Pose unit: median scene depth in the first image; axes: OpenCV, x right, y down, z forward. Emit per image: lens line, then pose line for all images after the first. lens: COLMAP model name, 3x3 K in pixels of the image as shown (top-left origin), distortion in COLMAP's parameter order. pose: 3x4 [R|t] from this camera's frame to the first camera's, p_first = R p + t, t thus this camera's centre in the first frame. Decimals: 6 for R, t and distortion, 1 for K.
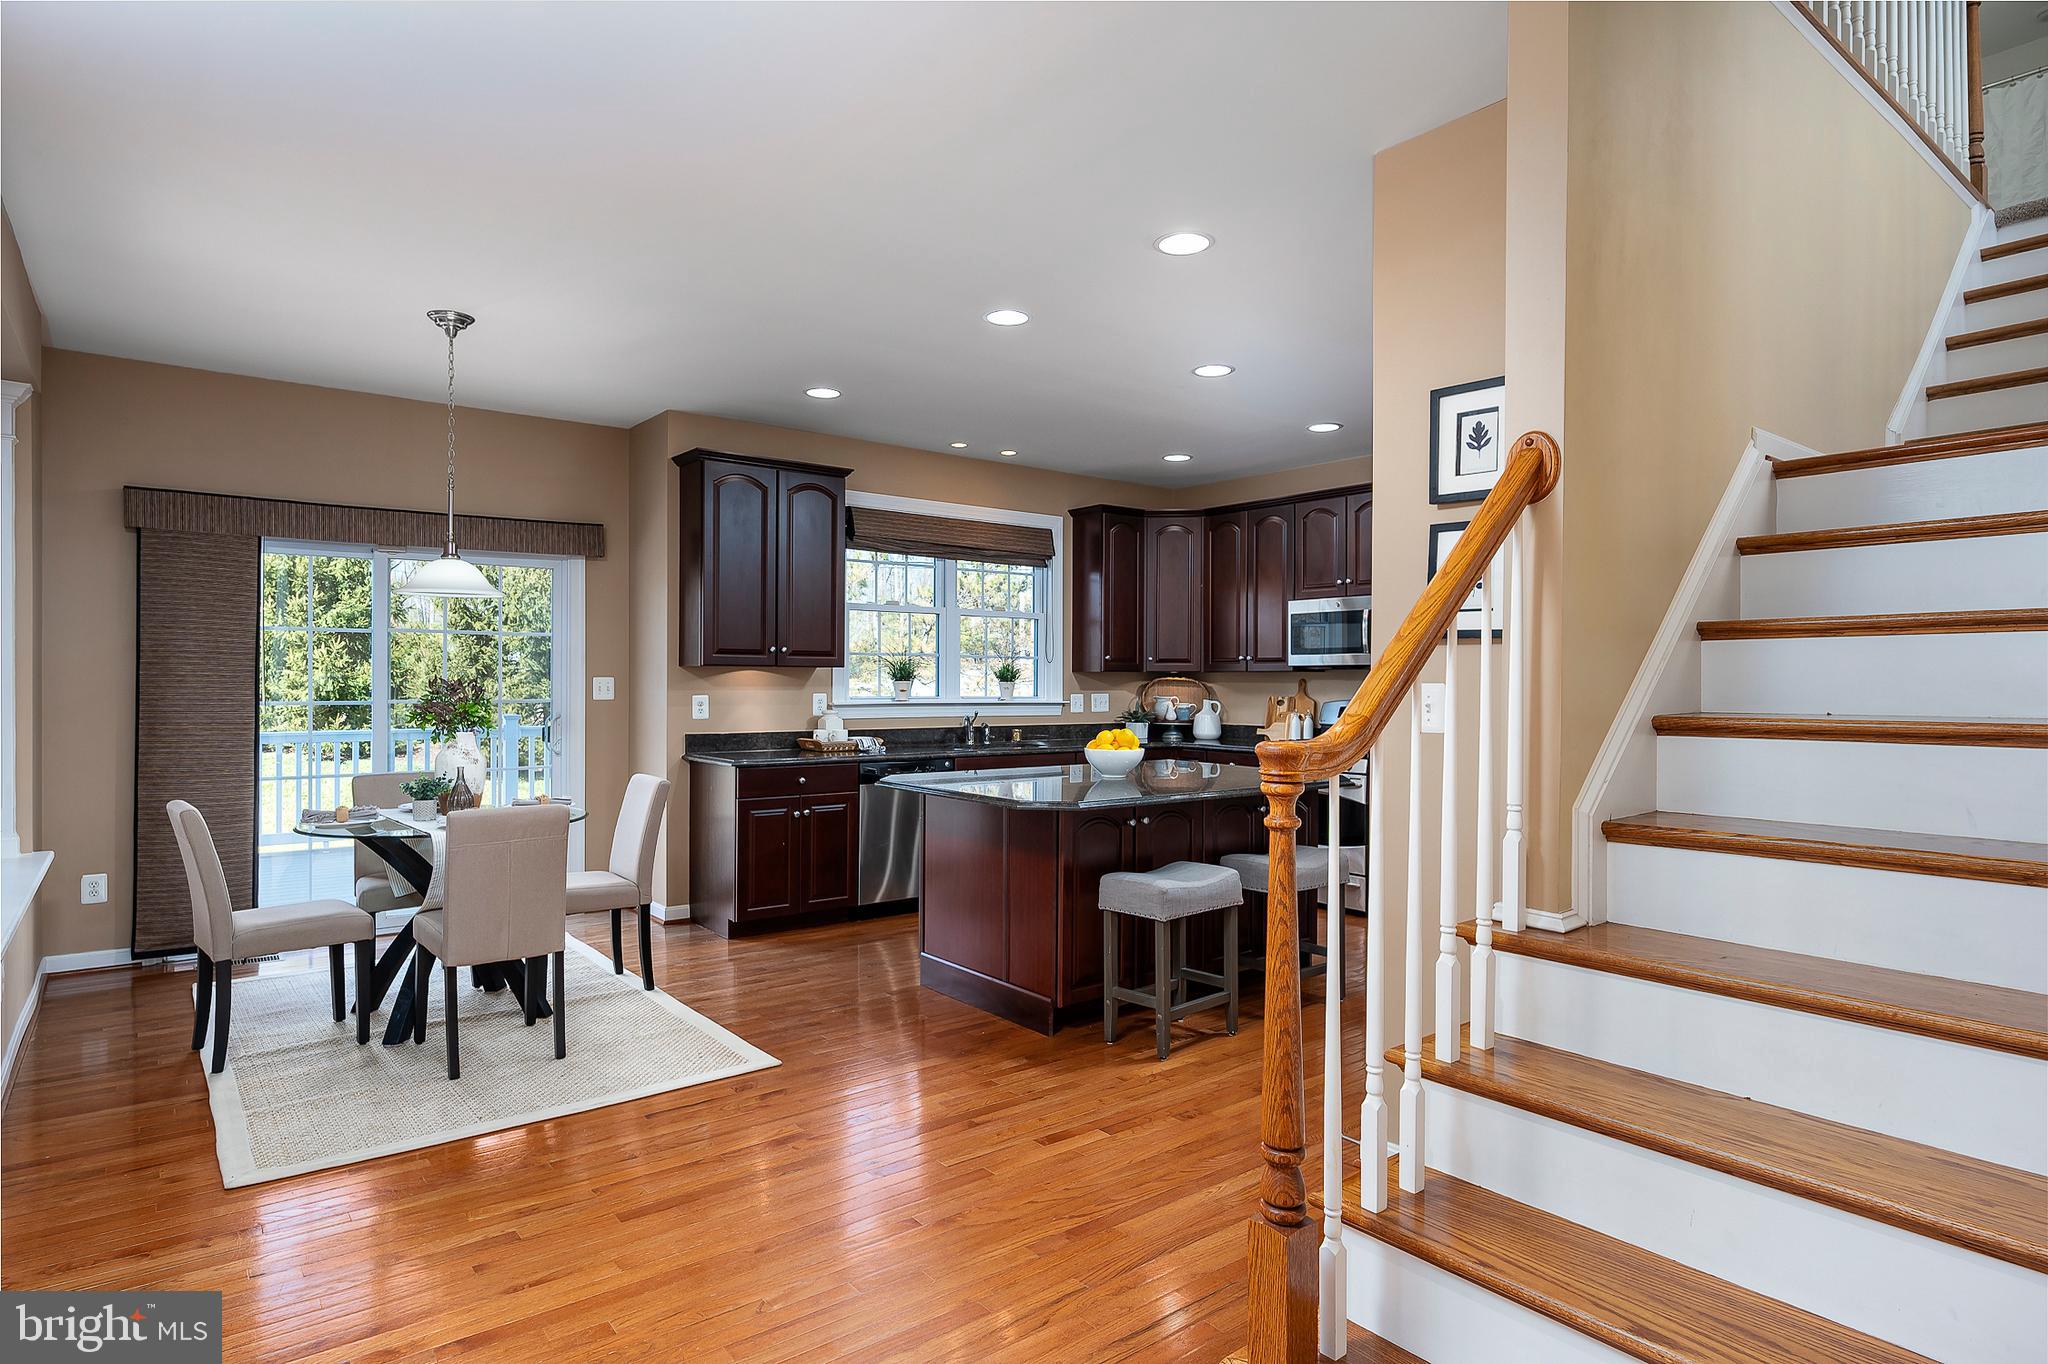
lens RADIAL K [[1133.0, 0, 1013.9], [0, 1133.0, 684.8], [0, 0, 1]] dist [0.000939, 0.002331]
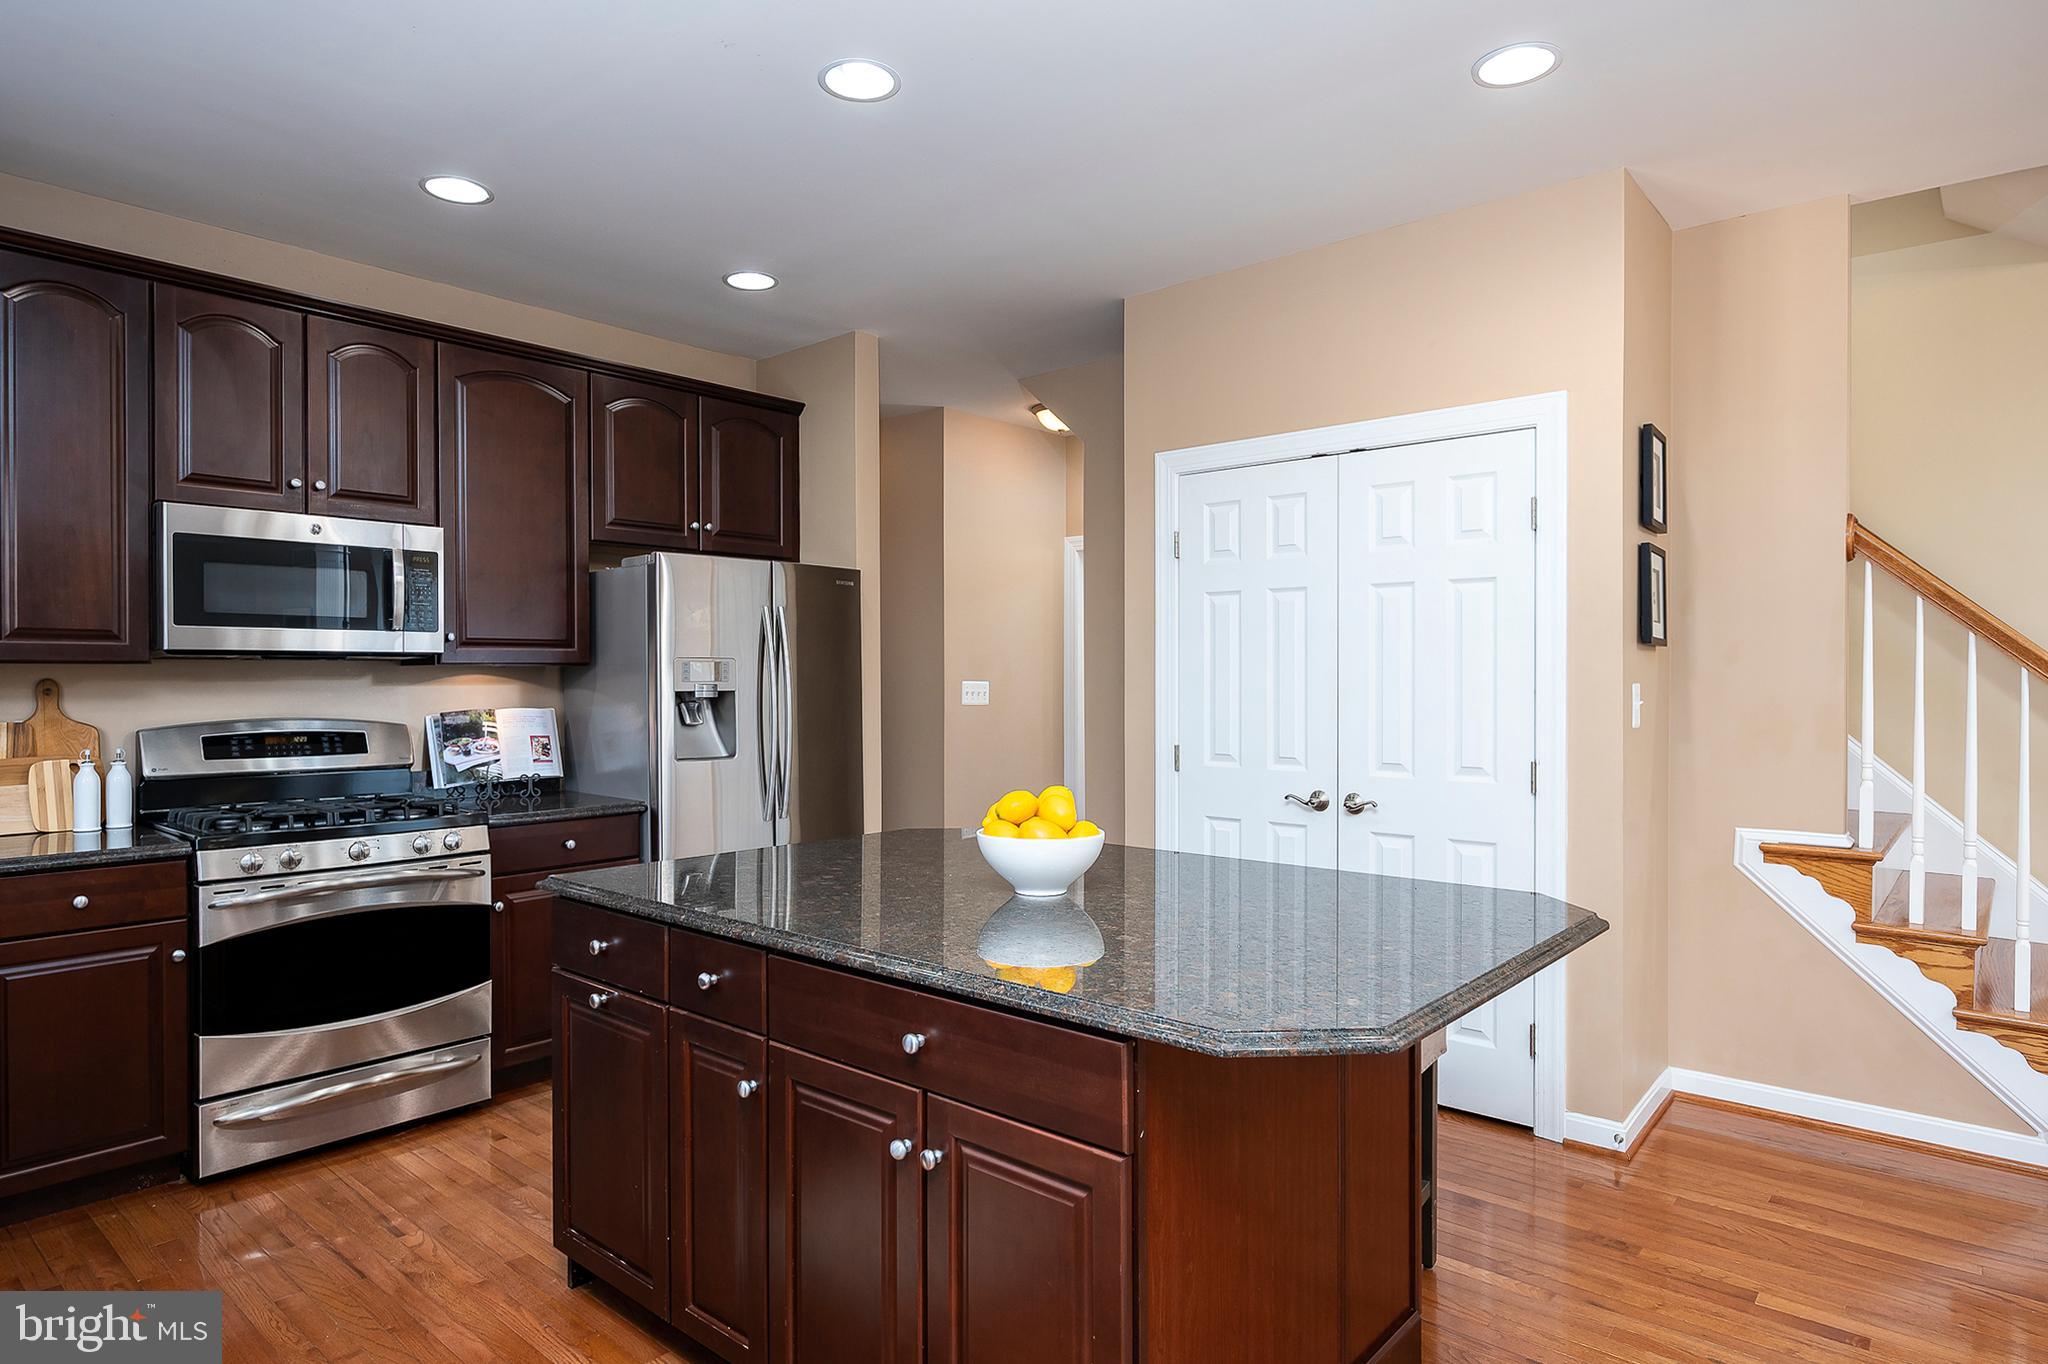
lens RADIAL K [[1133.0, 0, 1097.7], [0, 1133.0, 679.4], [0, 0, 1]] dist [0.000939, 0.002331]
pose [[-0.200486, -0.007804, 0.979666, -0.249735], [0.004937, 0.999948, 0.008976, -0.007381], [-0.979684, 0.006636, -0.200437, 0.707227]]
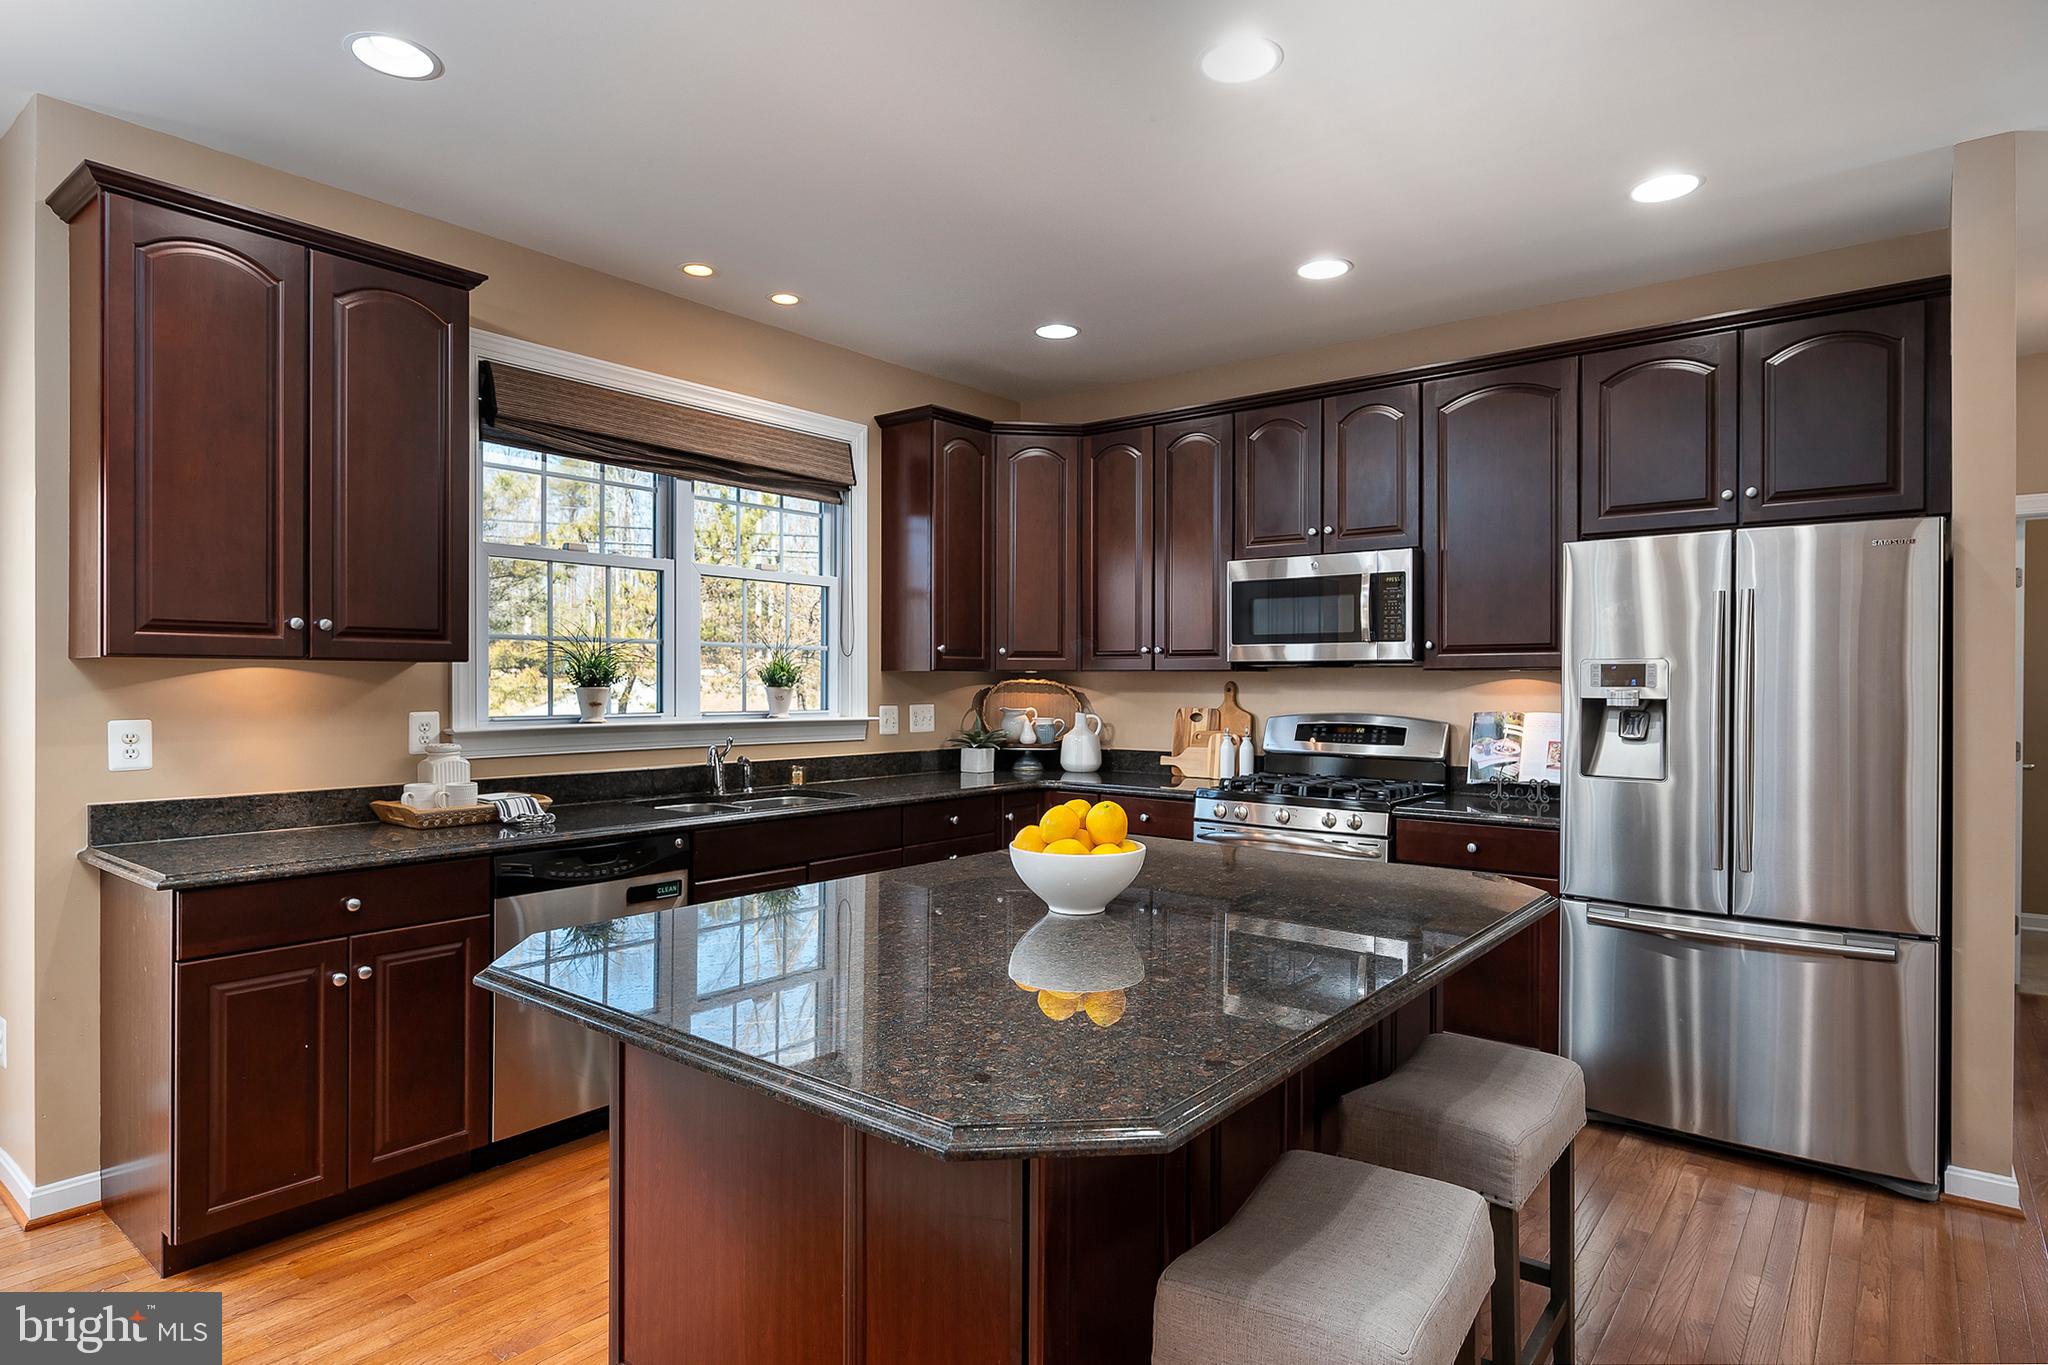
lens RADIAL K [[1133.0, 0, 1013.3], [0, 1133.0, 689.5], [0, 0, 1]] dist [0.000939, 0.002331]
pose [[0.973836, -0.002913, 0.227235, -0.022494], [0.001919, 0.999988, 0.004598, -0.004115], [-0.227245, -0.004042, 0.973829, 0.384792]]
